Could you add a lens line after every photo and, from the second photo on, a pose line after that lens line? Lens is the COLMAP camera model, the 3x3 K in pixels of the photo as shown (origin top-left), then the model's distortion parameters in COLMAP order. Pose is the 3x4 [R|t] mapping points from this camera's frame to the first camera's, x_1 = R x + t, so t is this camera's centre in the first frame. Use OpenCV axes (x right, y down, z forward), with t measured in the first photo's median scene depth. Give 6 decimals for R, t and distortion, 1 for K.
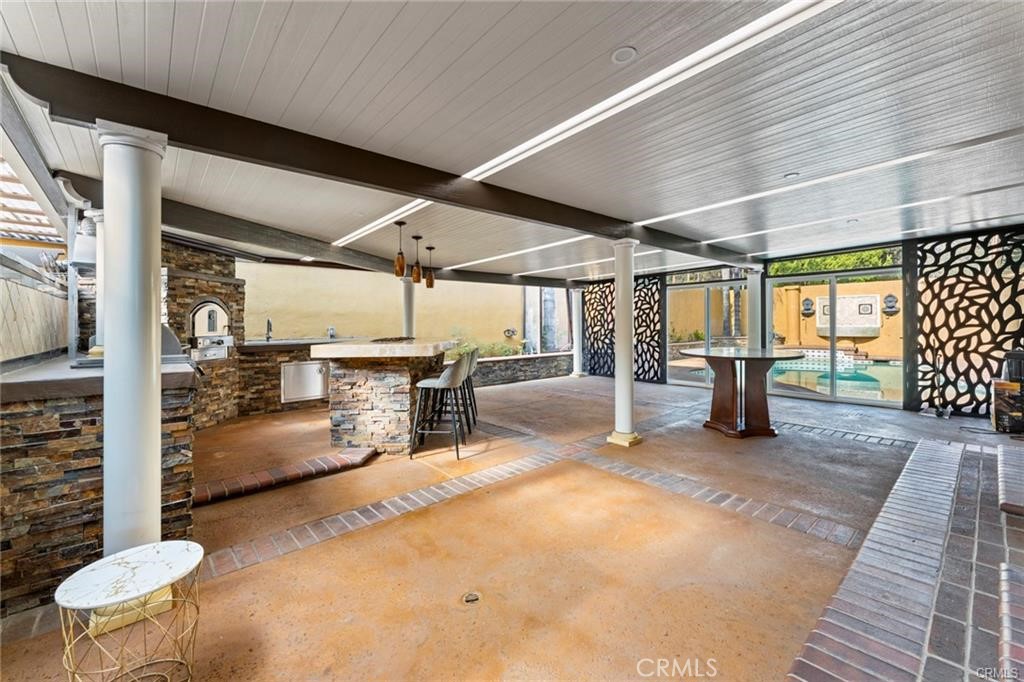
lens RADIAL K [[413.0, 0, 509.7], [0, 413.0, 318.4], [0, 0, 1]] dist [0.003352, -0.001641]
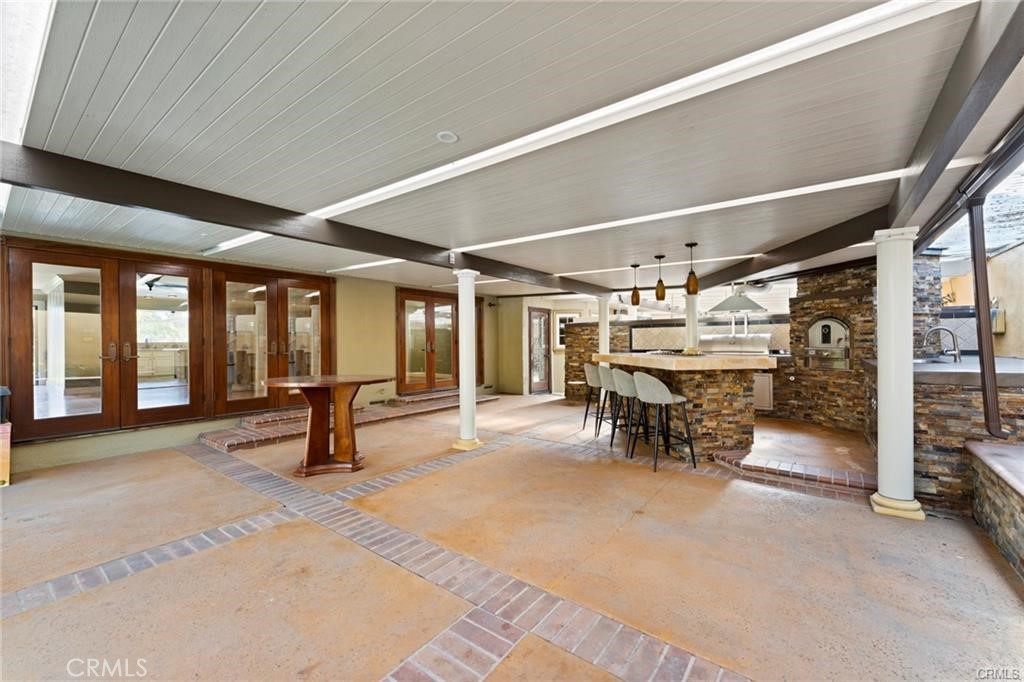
lens RADIAL K [[413.0, 0, 512.6], [0, 413.0, 343.3], [0, 0, 1]] dist [0.003352, -0.001641]
pose [[-0.977679, 0.018536, -0.209286, 0.347514], [0.020688, 0.999753, -0.008101, 0.021963], [0.209084, -0.012250, -0.977821, 1.893826]]
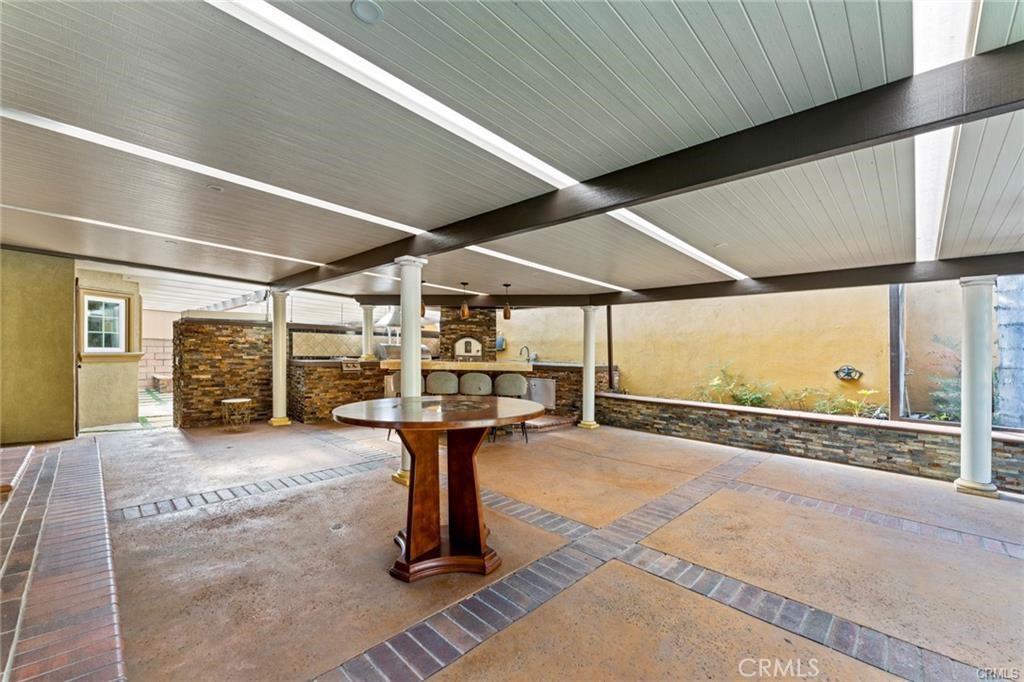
lens RADIAL K [[413.0, 0, 507.4], [0, 413.0, 343.5], [0, 0, 1]] dist [0.003352, -0.001641]
pose [[0.084242, -0.007310, -0.996419, 1.067445], [-0.009197, 0.999925, -0.008114, 0.003844], [0.996403, 0.009848, 0.084168, 1.004083]]
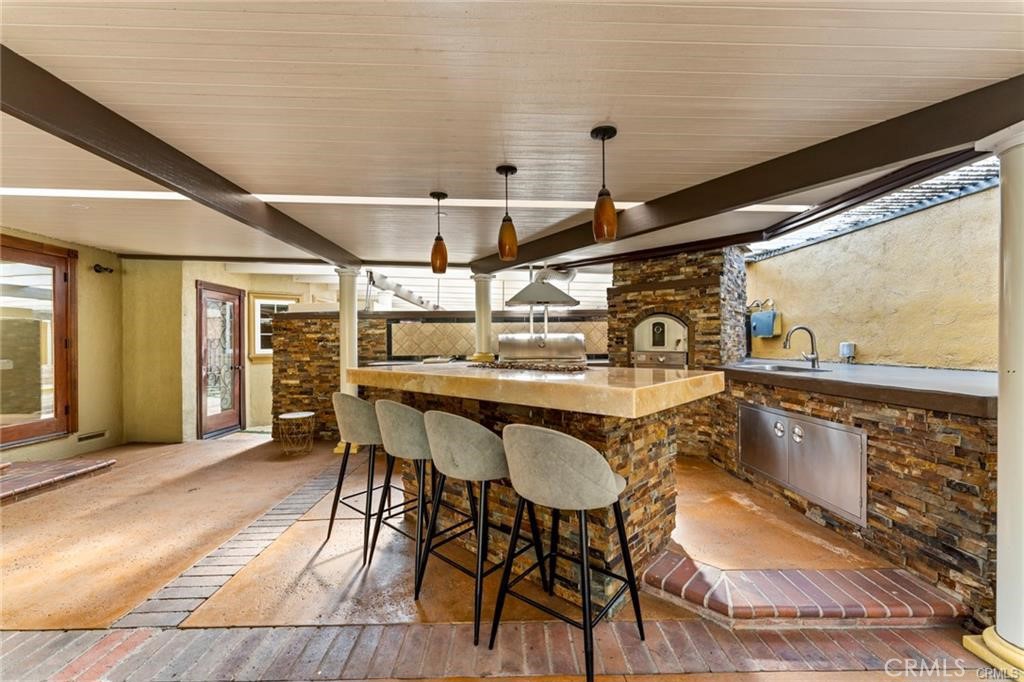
lens RADIAL K [[413.0, 0, 511.6], [0, 413.0, 343.9], [0, 0, 1]] dist [0.003352, -0.001641]
pose [[-0.640795, 0.015496, -0.767556, 0.160039], [0.022891, 0.999737, 0.001073, 0.018020], [0.767371, -0.016883, -0.640981, 1.305241]]
